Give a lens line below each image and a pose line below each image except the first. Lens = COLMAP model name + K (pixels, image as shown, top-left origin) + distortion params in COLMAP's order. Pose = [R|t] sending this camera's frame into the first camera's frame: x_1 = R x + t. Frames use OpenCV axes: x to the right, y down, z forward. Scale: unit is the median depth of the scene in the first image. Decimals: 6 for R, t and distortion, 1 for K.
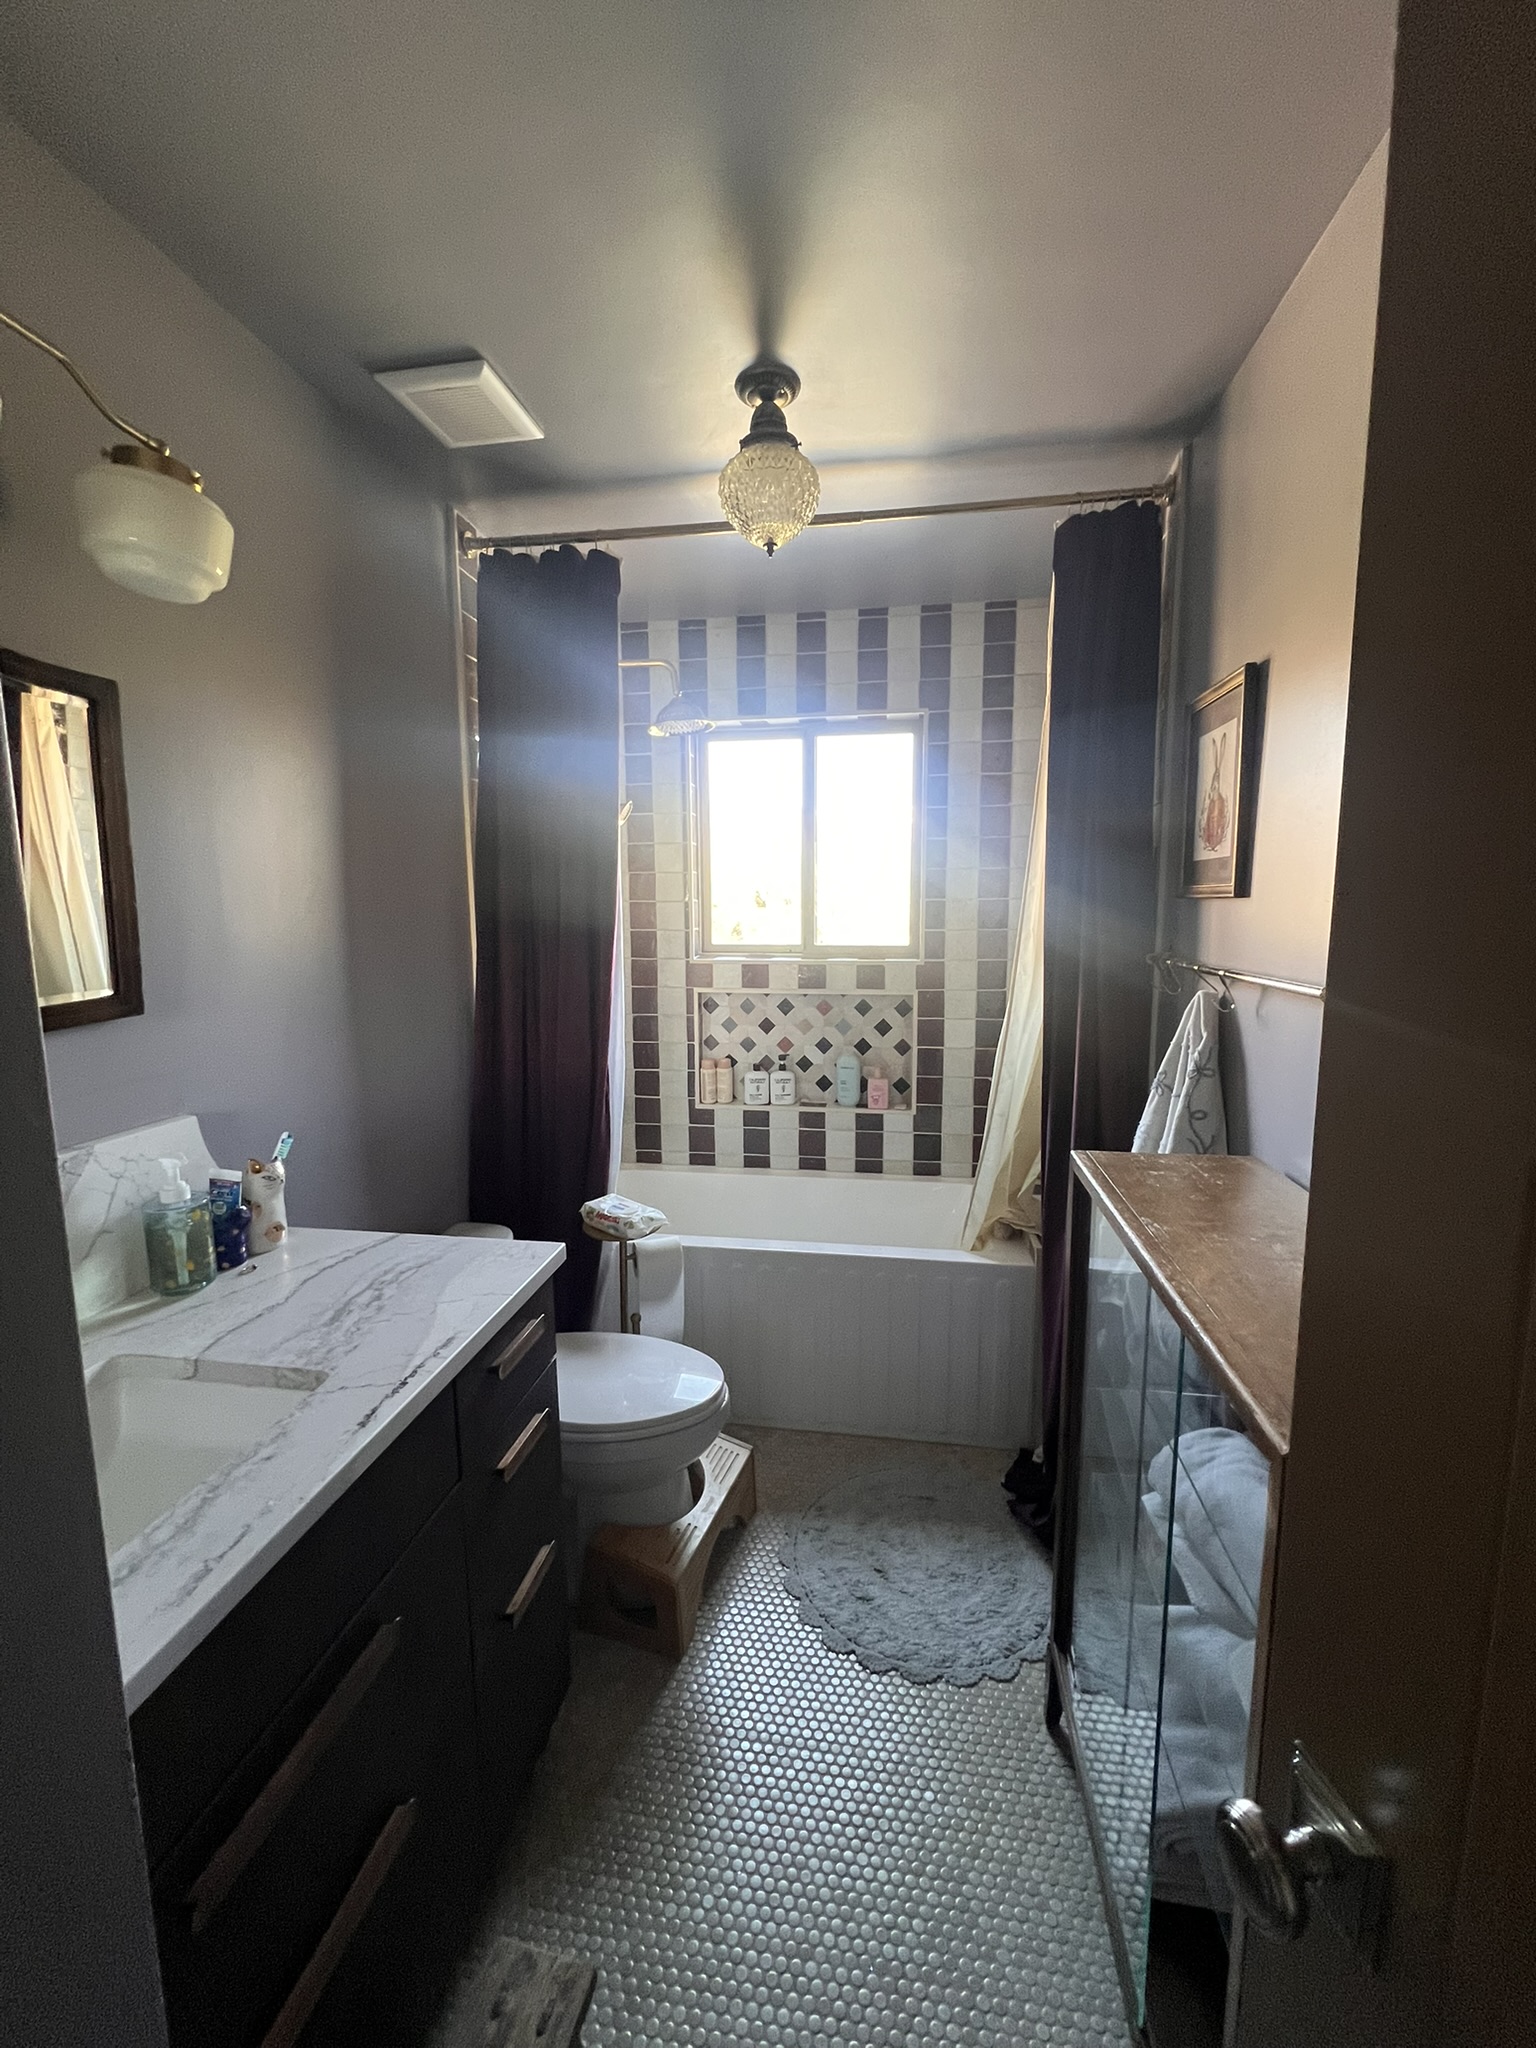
lens RADIAL K [[826.1, 0, 770.6], [0, 826.1, 1022.3], [0, 0, 1]] dist [0.001167, -0.000292]
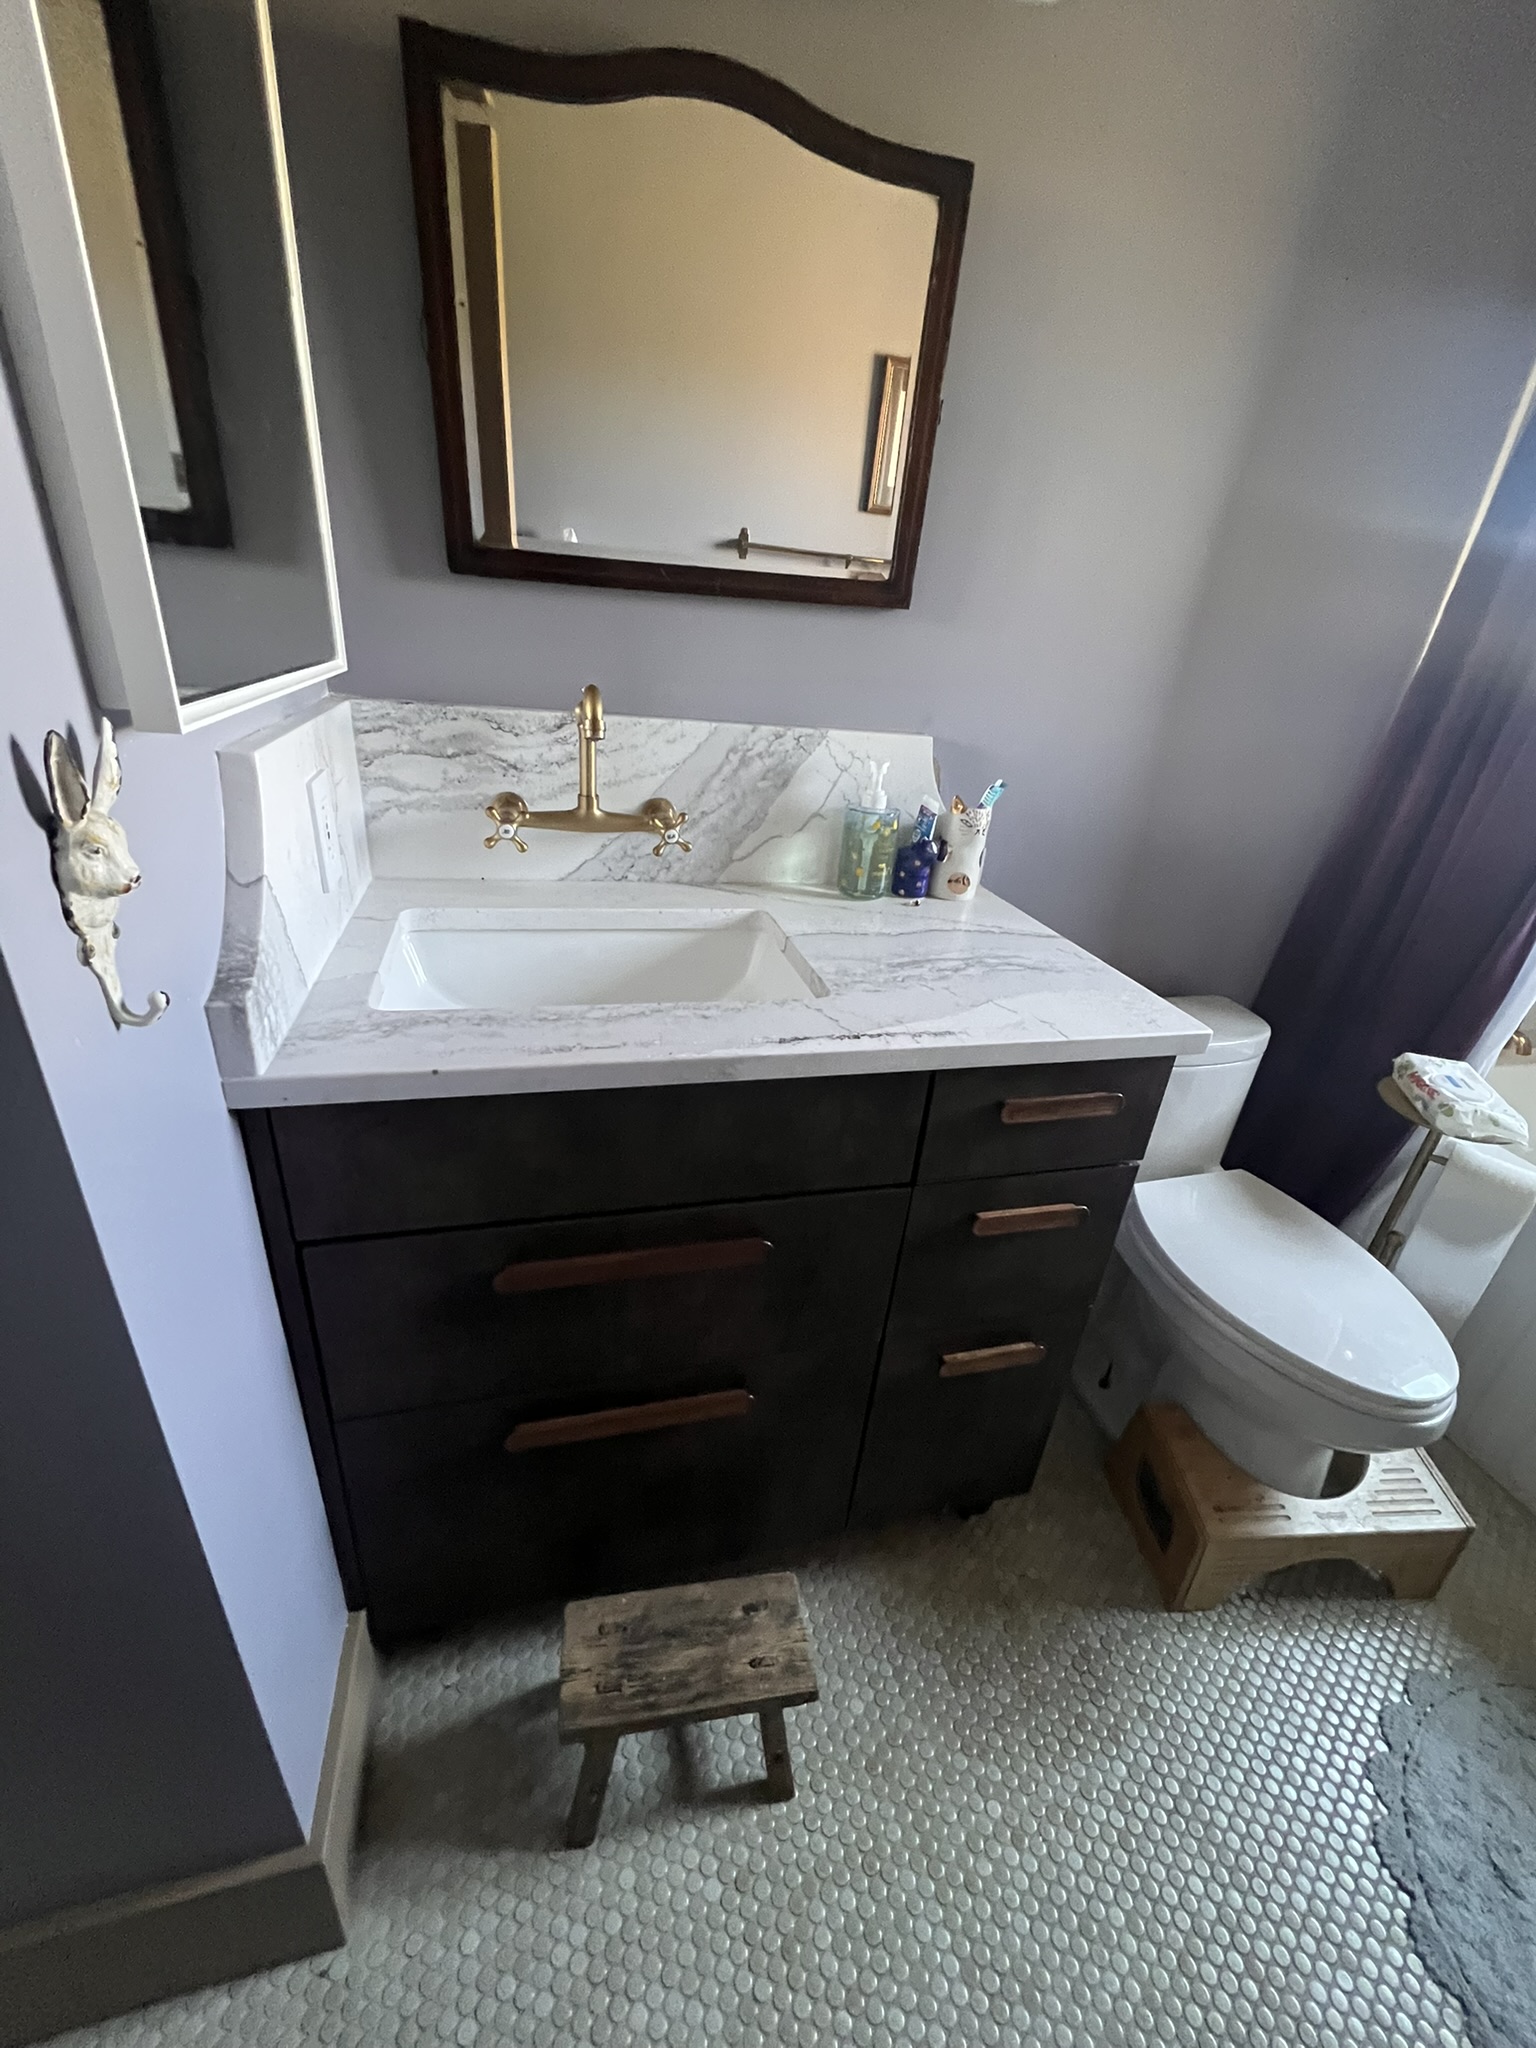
lens RADIAL K [[826.1, 0, 775.1], [0, 826.1, 1017.8], [0, 0, 1]] dist [0.001167, -0.000292]
pose [[0.410841, 0.430504, -0.803664, 0.148776], [-0.213664, 0.902410, 0.374172, 0.085618], [0.886317, 0.017989, 0.462730, 0.388245]]
